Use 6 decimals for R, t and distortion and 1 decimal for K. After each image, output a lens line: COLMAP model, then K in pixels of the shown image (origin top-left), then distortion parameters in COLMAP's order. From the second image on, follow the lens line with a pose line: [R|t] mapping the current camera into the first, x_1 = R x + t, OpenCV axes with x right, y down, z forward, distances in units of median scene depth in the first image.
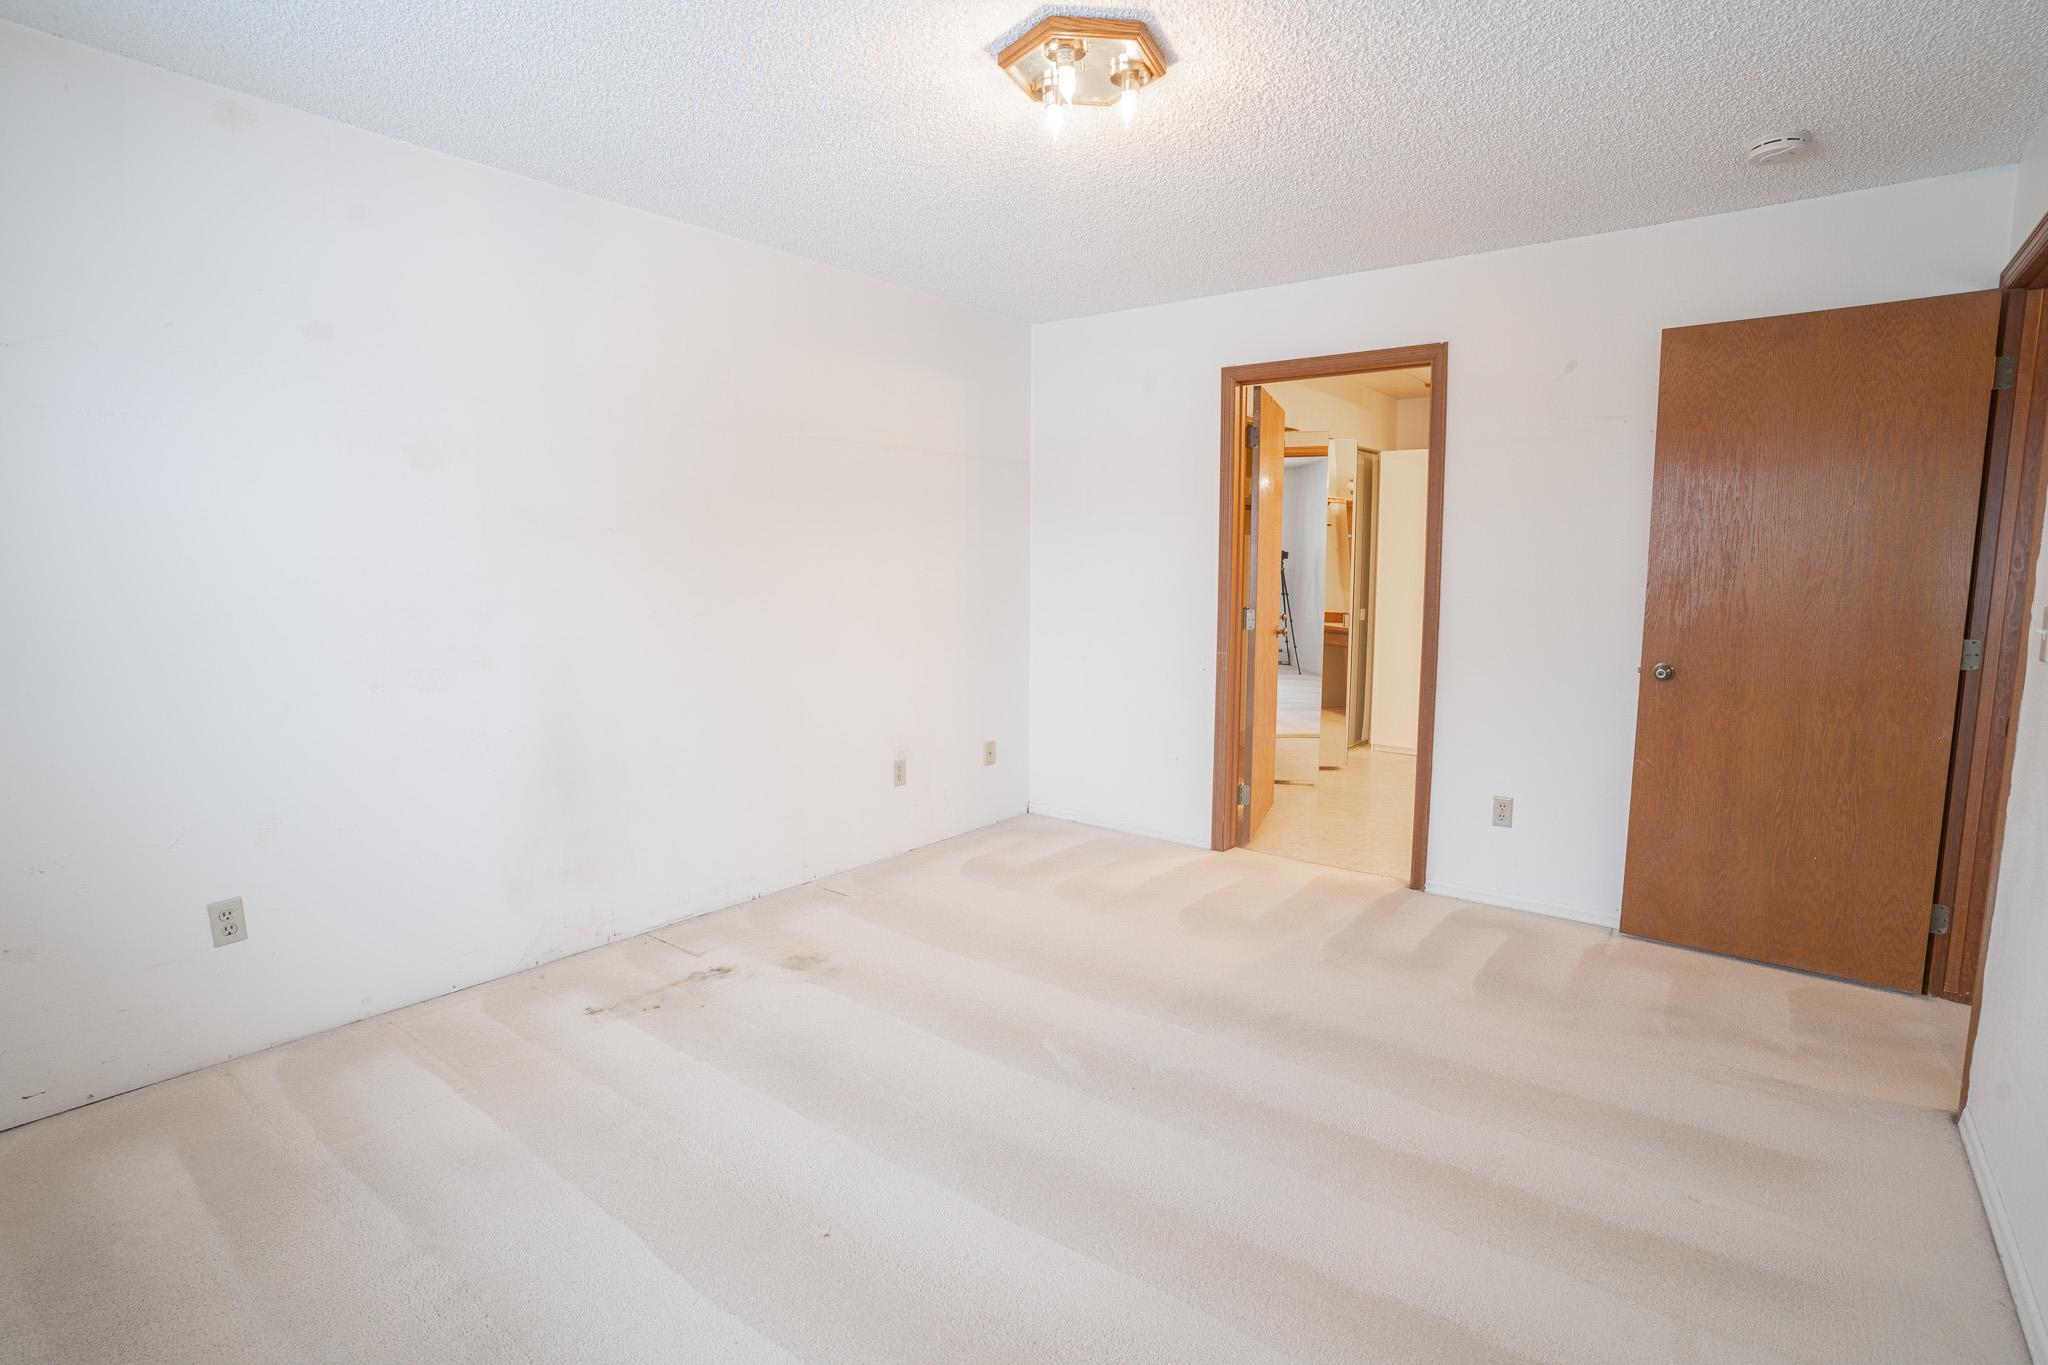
lens RADIAL K [[1006.5, 0, 1018.1], [0, 1006.5, 676.3], [0, 0, 1]] dist [-0.078229, 0.033020]
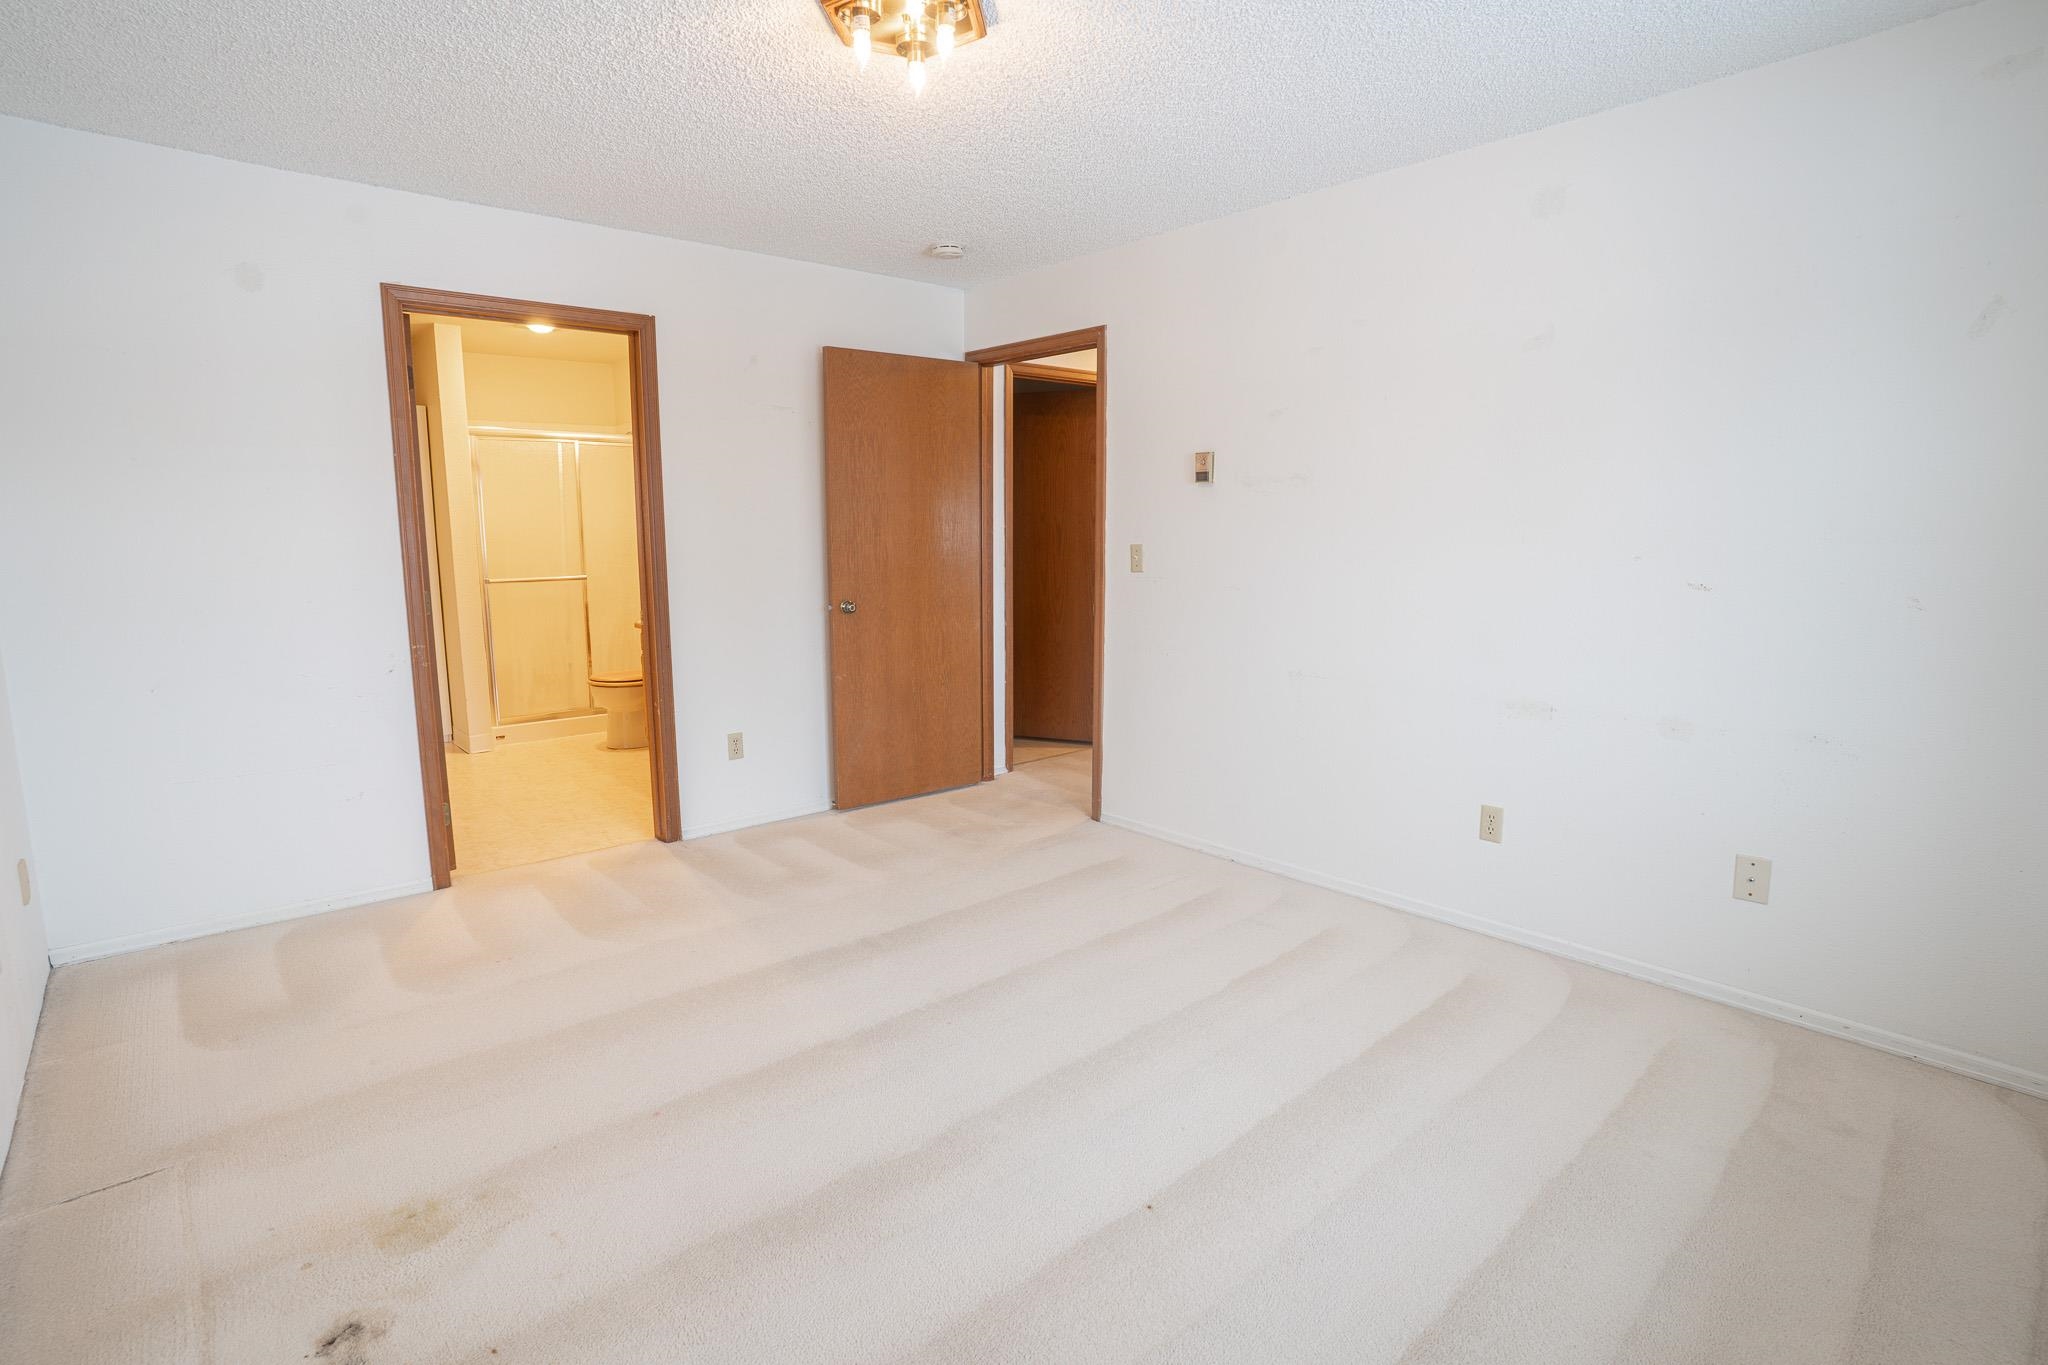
lens RADIAL K [[1006.5, 0, 1018.1], [0, 1006.5, 676.3], [0, 0, 1]] dist [-0.078229, 0.033020]
pose [[0.182218, -0.145408, 0.972447, -0.641620], [0.119283, 0.984969, 0.124929, -0.054285], [-0.975996, 0.093232, 0.196823, 0.513283]]
